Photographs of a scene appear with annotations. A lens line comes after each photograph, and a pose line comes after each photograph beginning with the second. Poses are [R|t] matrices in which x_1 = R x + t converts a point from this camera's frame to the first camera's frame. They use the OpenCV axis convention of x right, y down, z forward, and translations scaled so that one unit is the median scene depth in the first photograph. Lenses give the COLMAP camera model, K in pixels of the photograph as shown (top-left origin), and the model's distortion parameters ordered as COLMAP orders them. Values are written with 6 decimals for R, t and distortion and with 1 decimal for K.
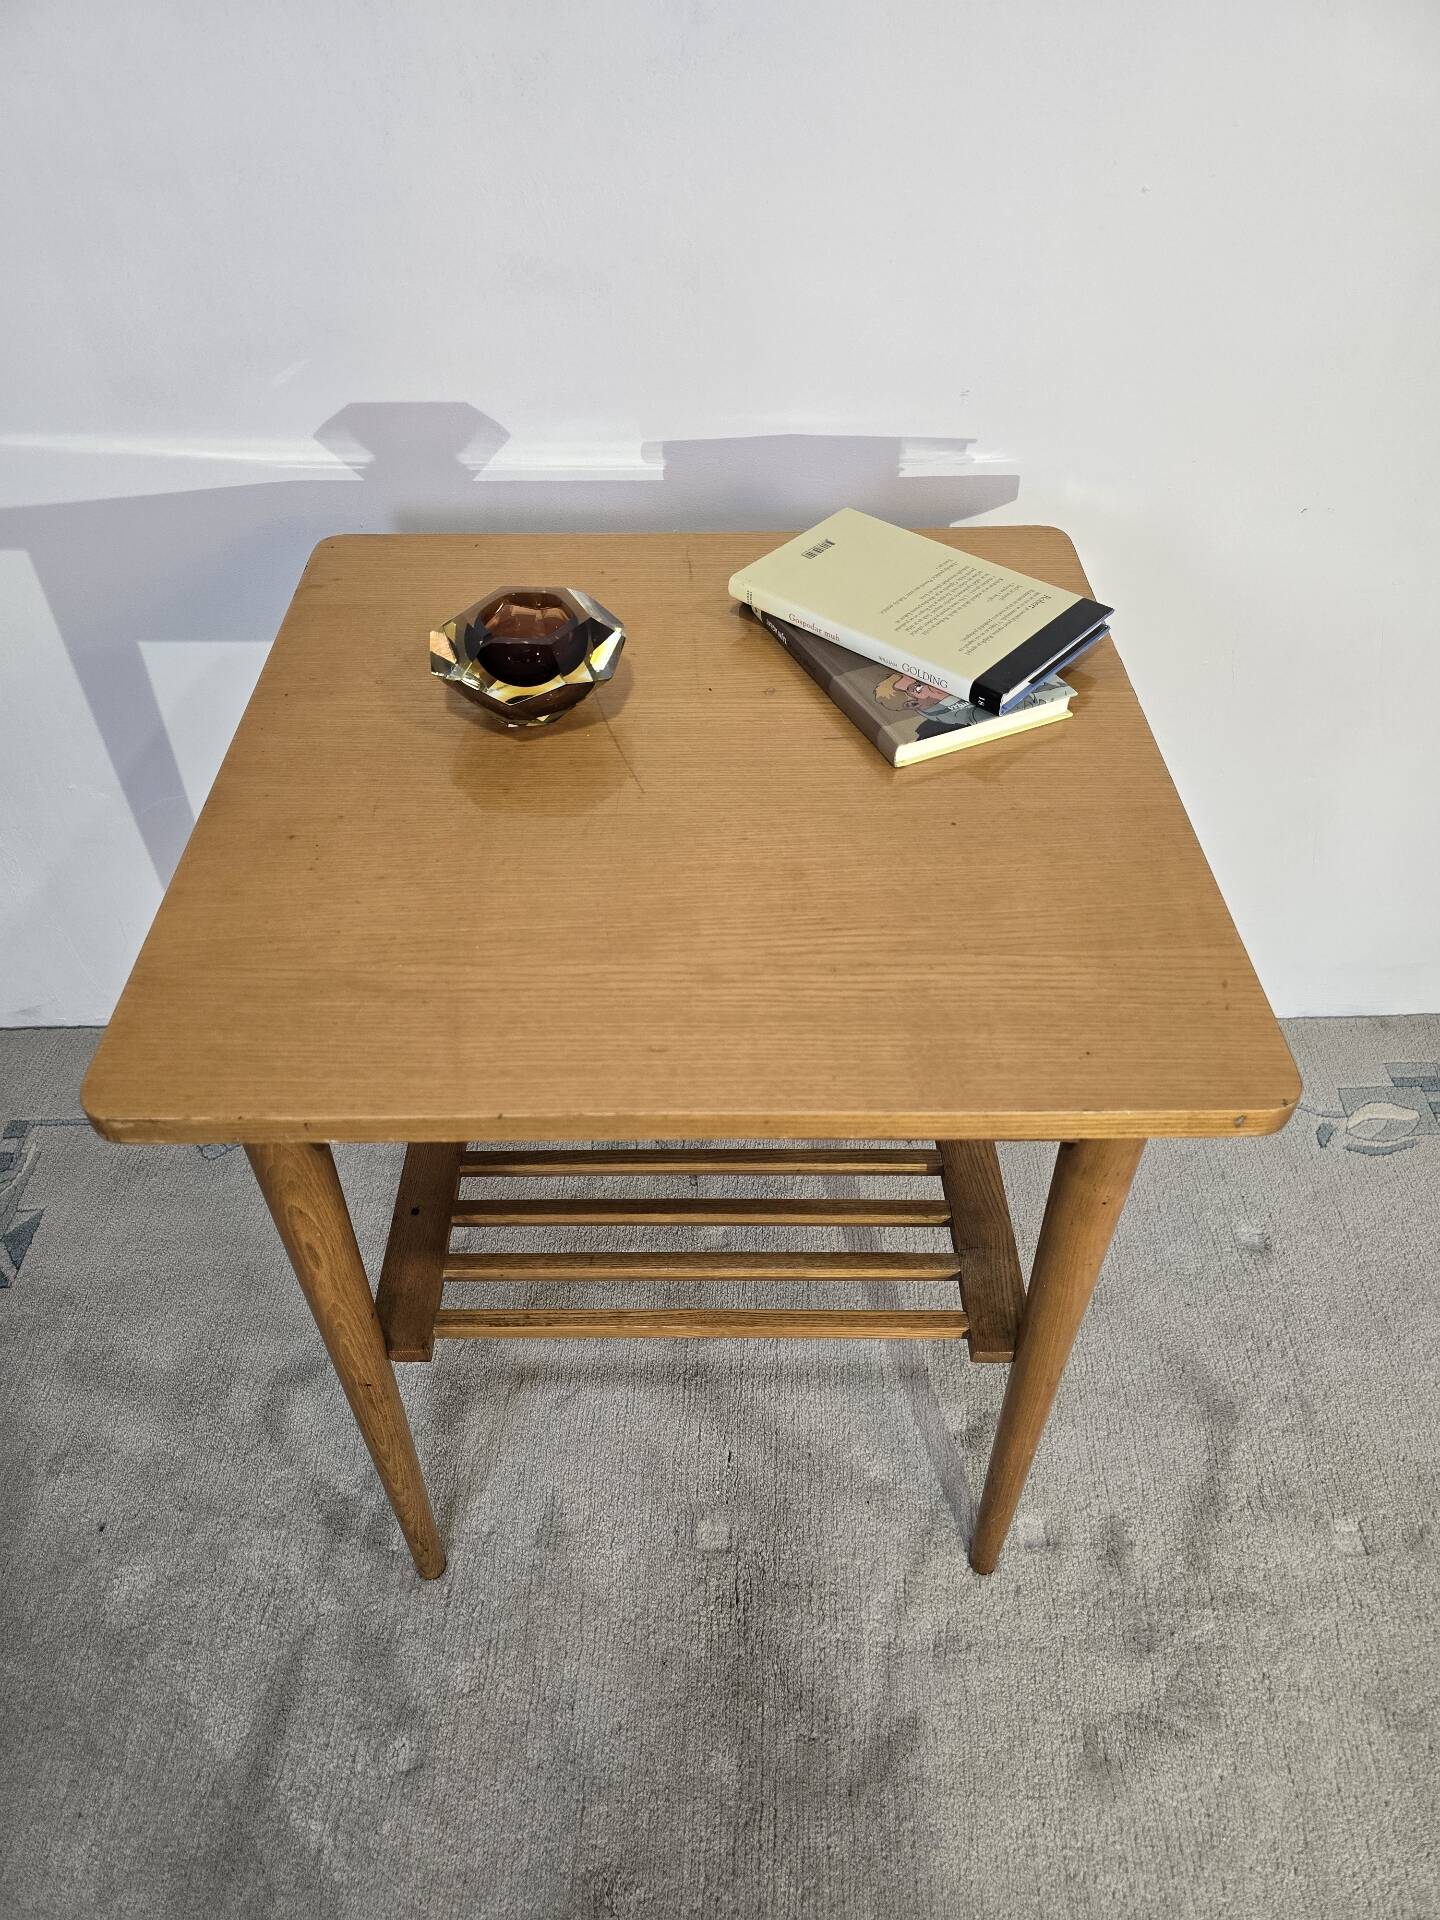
lens RADIAL K [[1307.4, 0, 707.1], [0, 1307.4, 967.1], [0, 0, 1]] dist [0.047276, -0.046187]
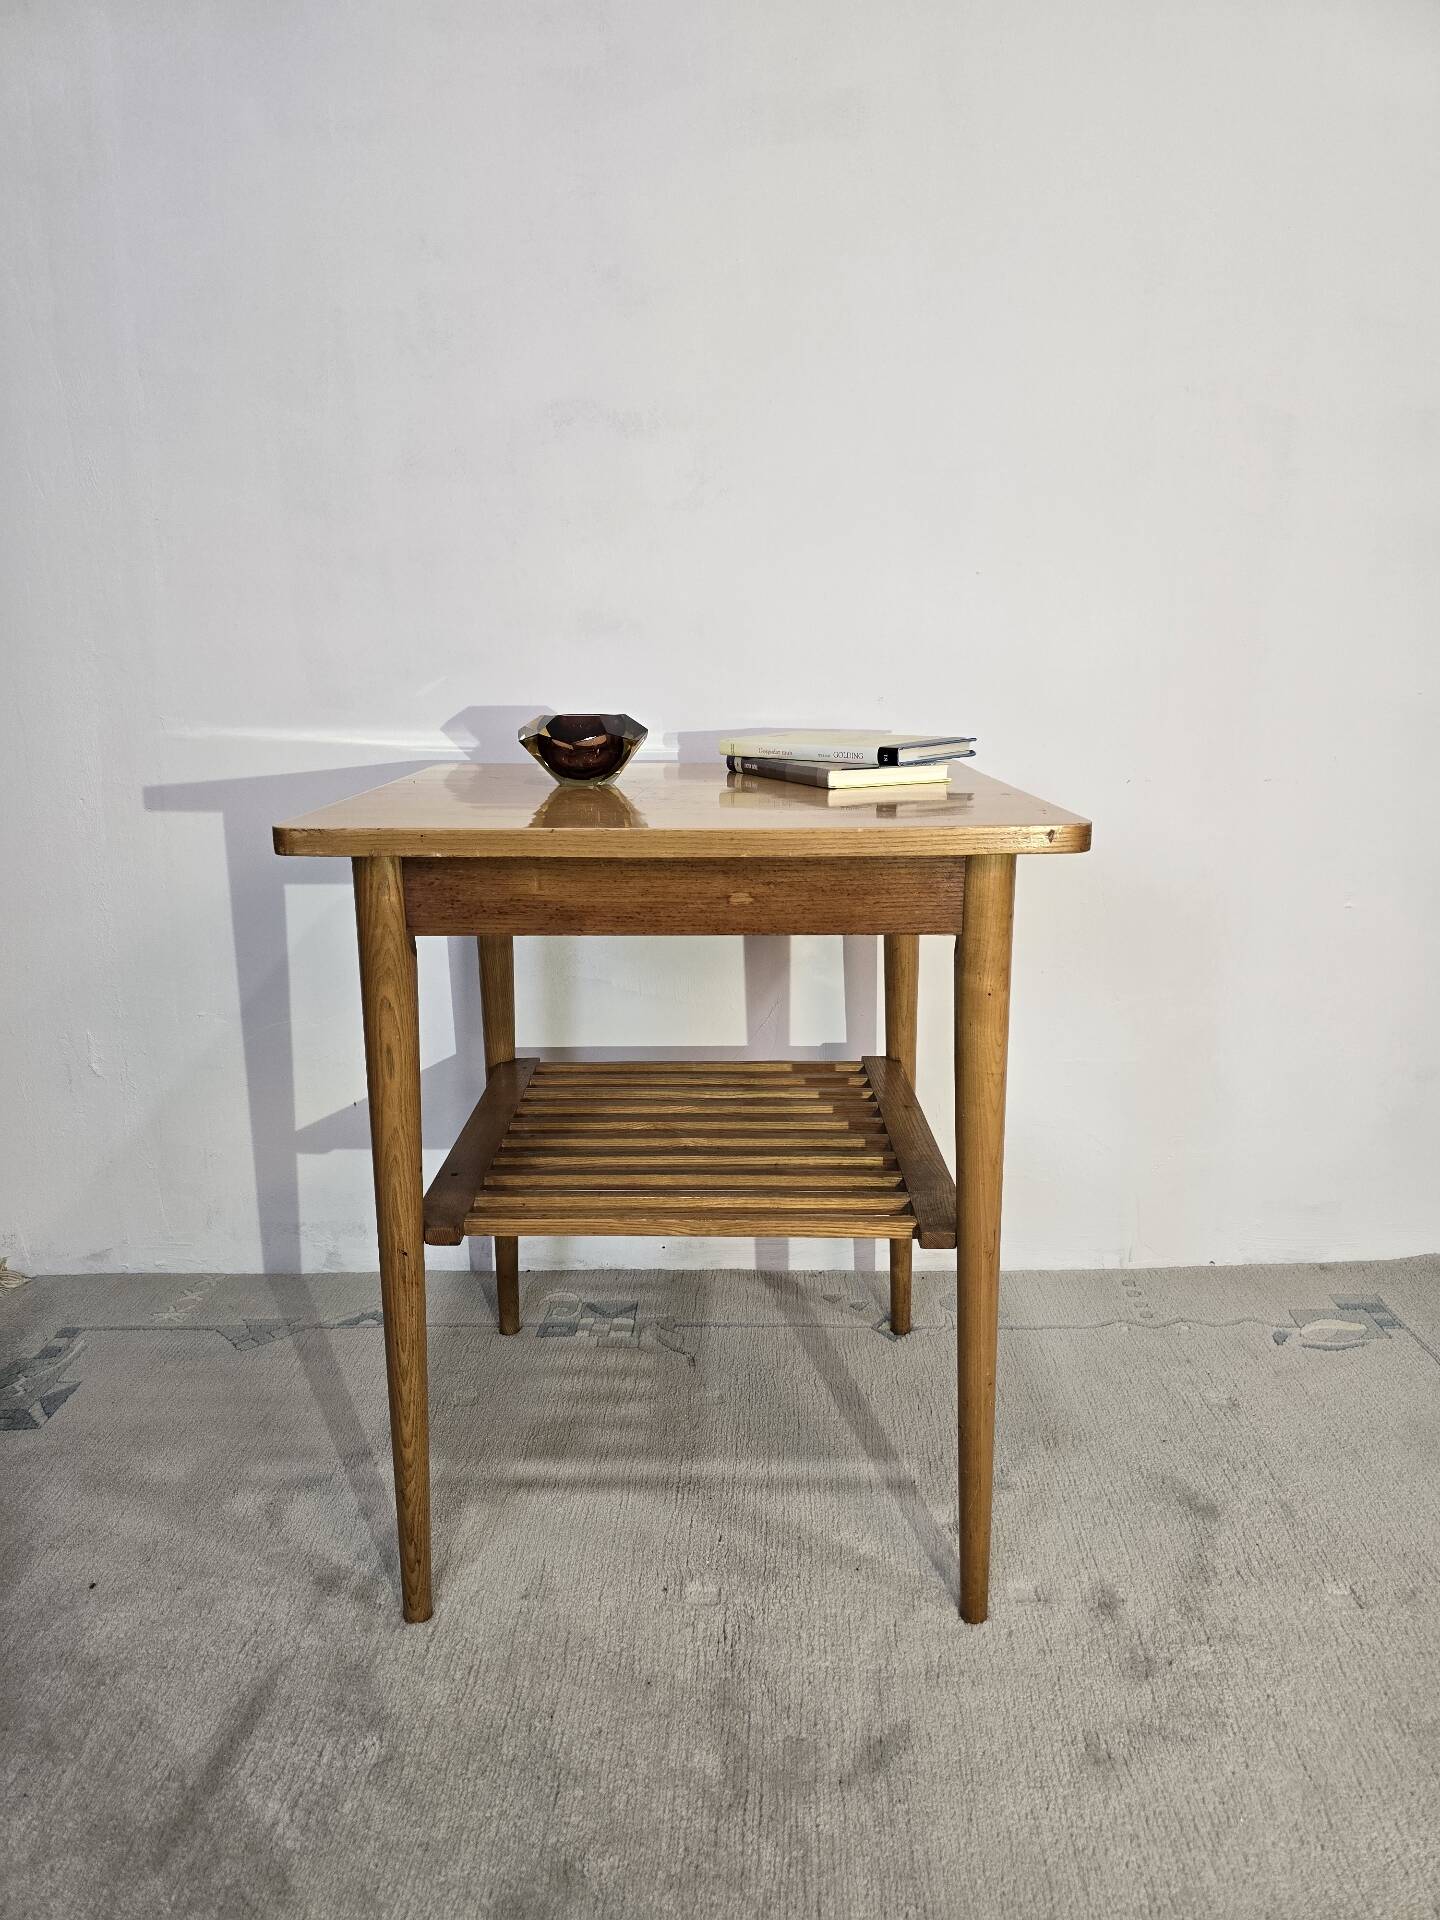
lens RADIAL K [[1305.3, 0, 713.8], [0, 1305.3, 960.5], [0, 0, 1]] dist [0.050938, -0.048189]
pose [[0.999921, 0.004031, -0.011868, 0.024842], [-0.009669, 0.850639, -0.525661, 0.583615], [0.007977, 0.525735, 0.850611, -0.105922]]
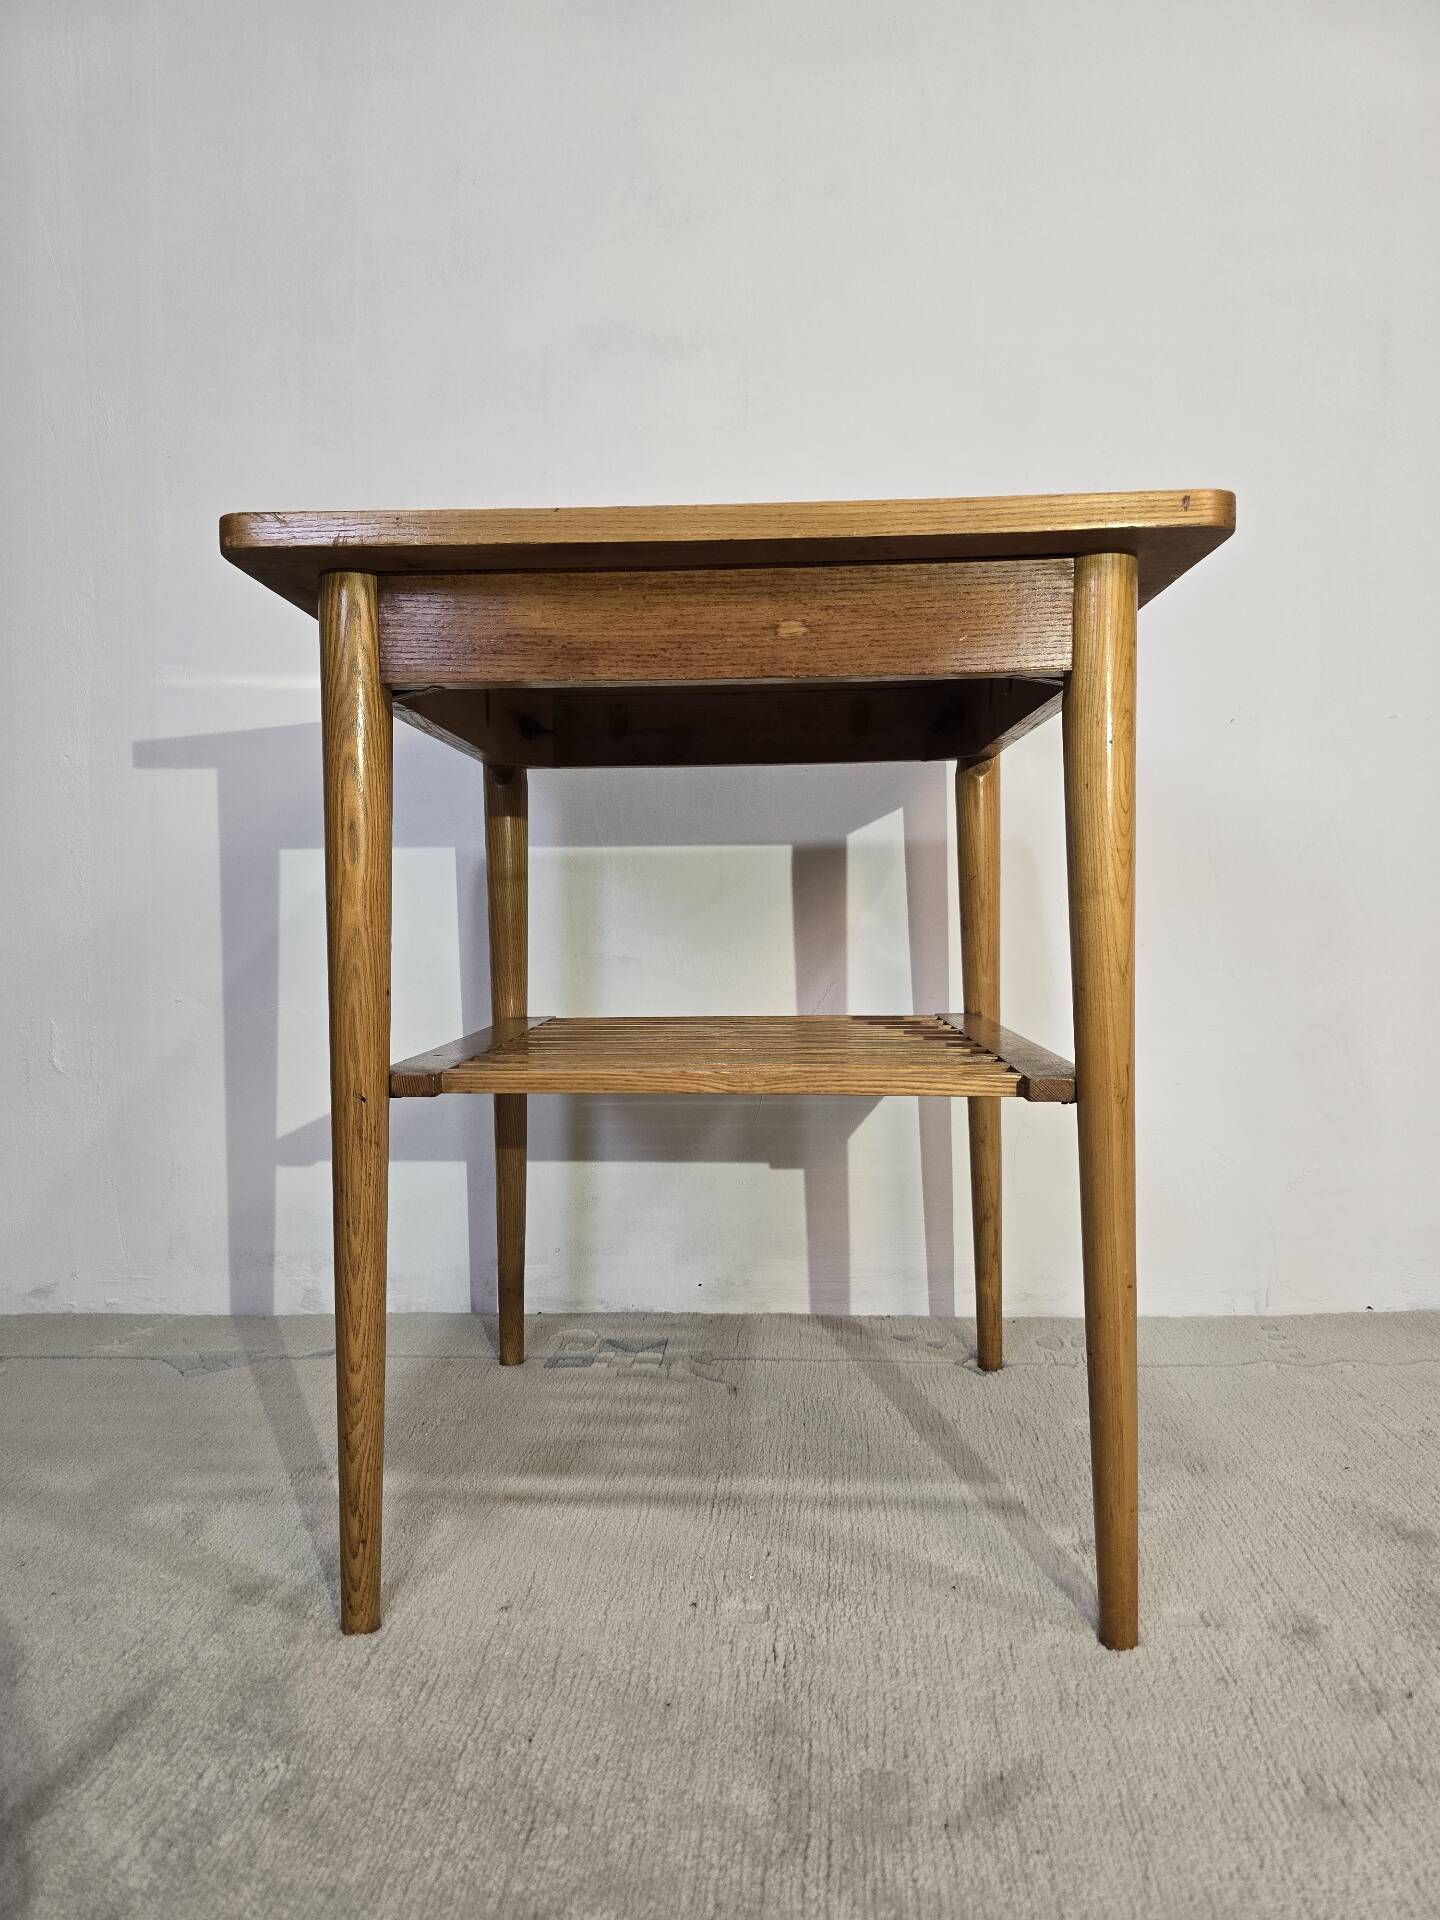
lens RADIAL K [[1307.4, 0, 707.1], [0, 1307.4, 967.1], [0, 0, 1]] dist [0.047276, -0.046187]
pose [[0.998582, 0.000535, -0.053237, 0.024655], [-0.036222, 0.739671, -0.671993, 0.704628], [0.039019, 0.672968, 0.738642, 0.226410]]
